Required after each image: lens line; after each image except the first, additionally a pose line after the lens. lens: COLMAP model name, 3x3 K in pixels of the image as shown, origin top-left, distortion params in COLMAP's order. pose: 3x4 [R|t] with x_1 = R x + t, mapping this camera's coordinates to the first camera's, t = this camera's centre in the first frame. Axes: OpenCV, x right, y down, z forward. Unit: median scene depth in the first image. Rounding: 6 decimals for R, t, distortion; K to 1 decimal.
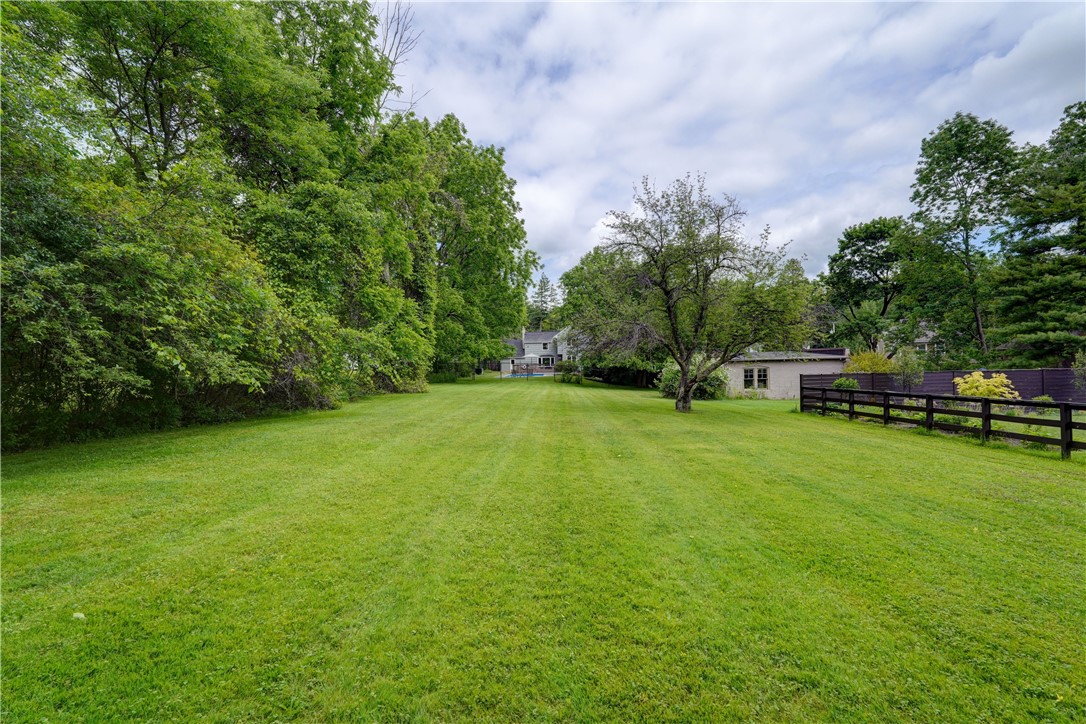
lens RADIAL K [[502.3, 0, 543.1], [0, 502.3, 361.2], [0, 0, 1]] dist [-0.016802, 0.008498]
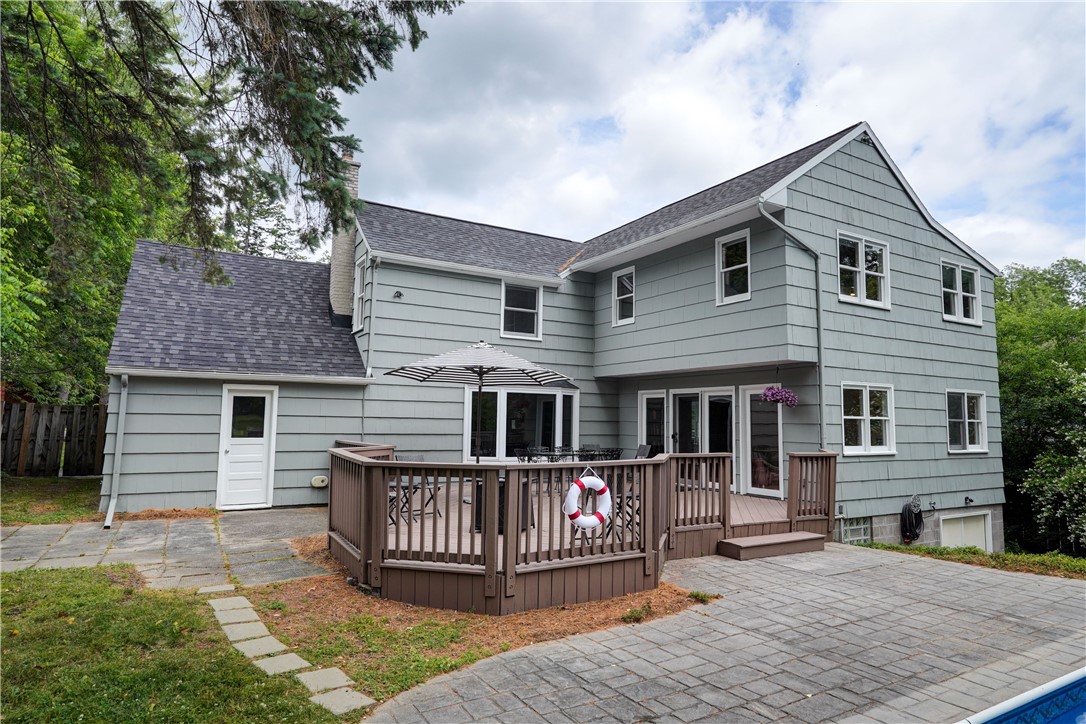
lens RADIAL K [[624.0, 0, 543.3], [0, 624.0, 358.9], [0, 0, 1]] dist [-0.000020, 0.000009]
pose [[0.846291, 0.089891, 0.525082, -0.081805], [-0.035710, 0.993016, -0.112443, 0.002583], [-0.531522, 0.076409, 0.843591, 0.896416]]
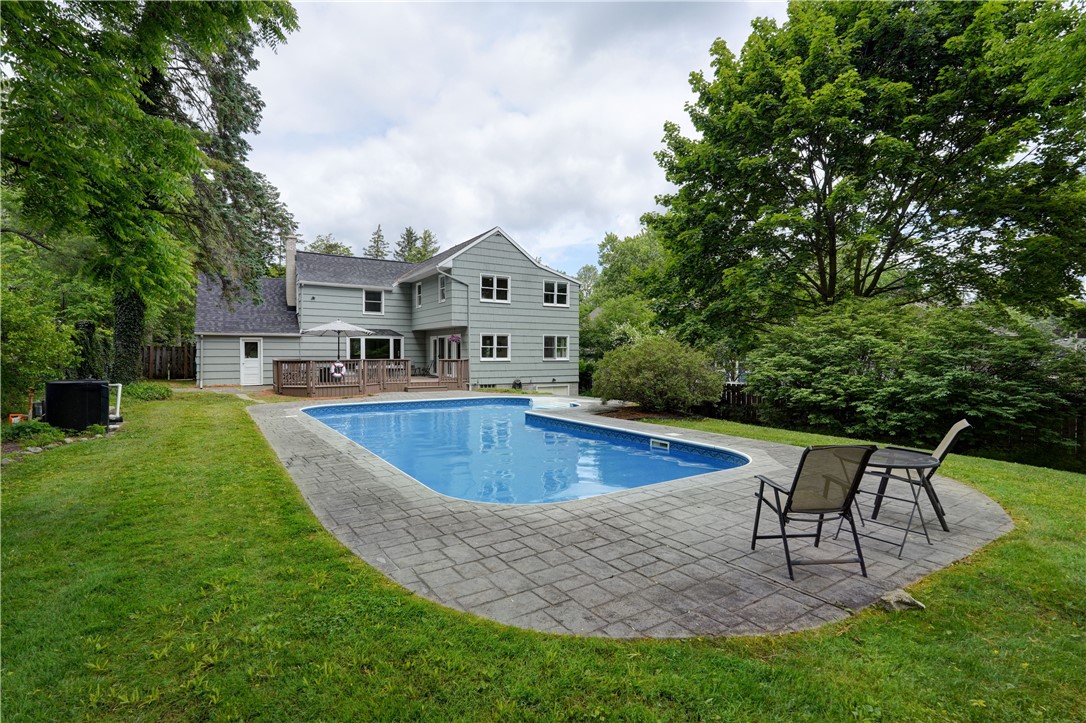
lens RADIAL K [[518.8, 0, 543.3], [0, 518.8, 359.4], [0, 0, 1]] dist [0.003916, 0.000563]
pose [[0.831322, 0.020264, 0.555422, -0.089112], [-0.020396, 0.999774, -0.005948, 0.005924], [-0.555417, -0.006384, 0.831547, 0.710456]]
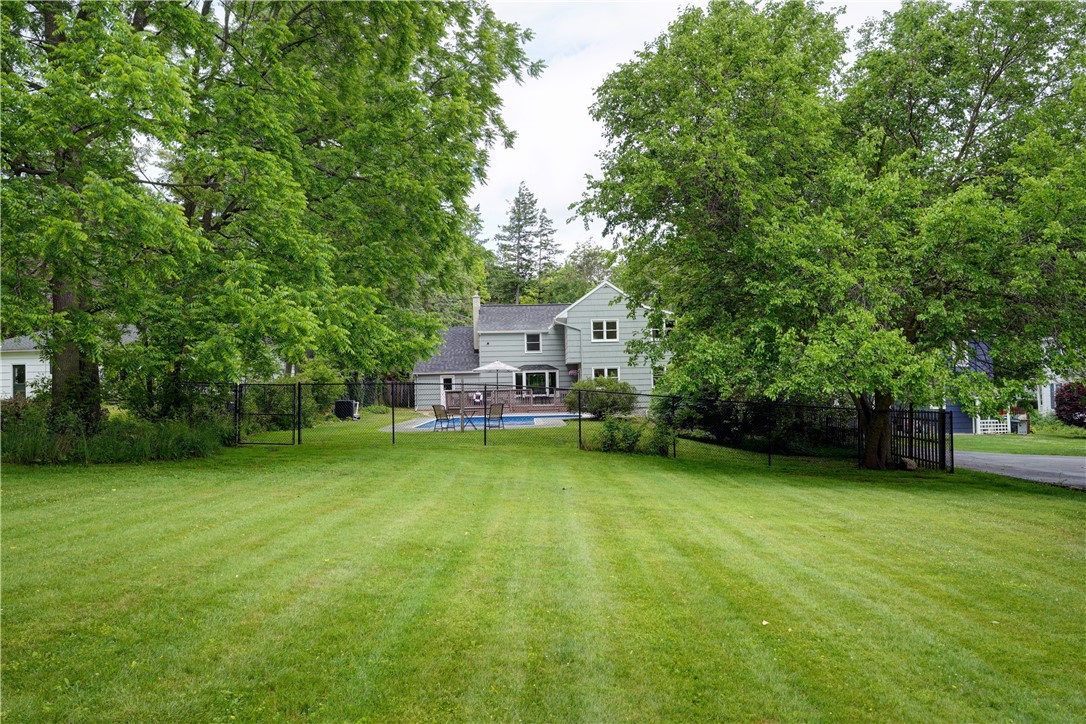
lens RADIAL K [[938.6, 0, 544.1], [0, 938.6, 362.5], [0, 0, 1]] dist [-0.006857, -0.000900]
pose [[0.999529, 0.002394, 0.030587, -0.009629], [-0.001652, 0.999704, -0.024255, 0.002793], [-0.030636, 0.024193, 0.999238, 0.307540]]
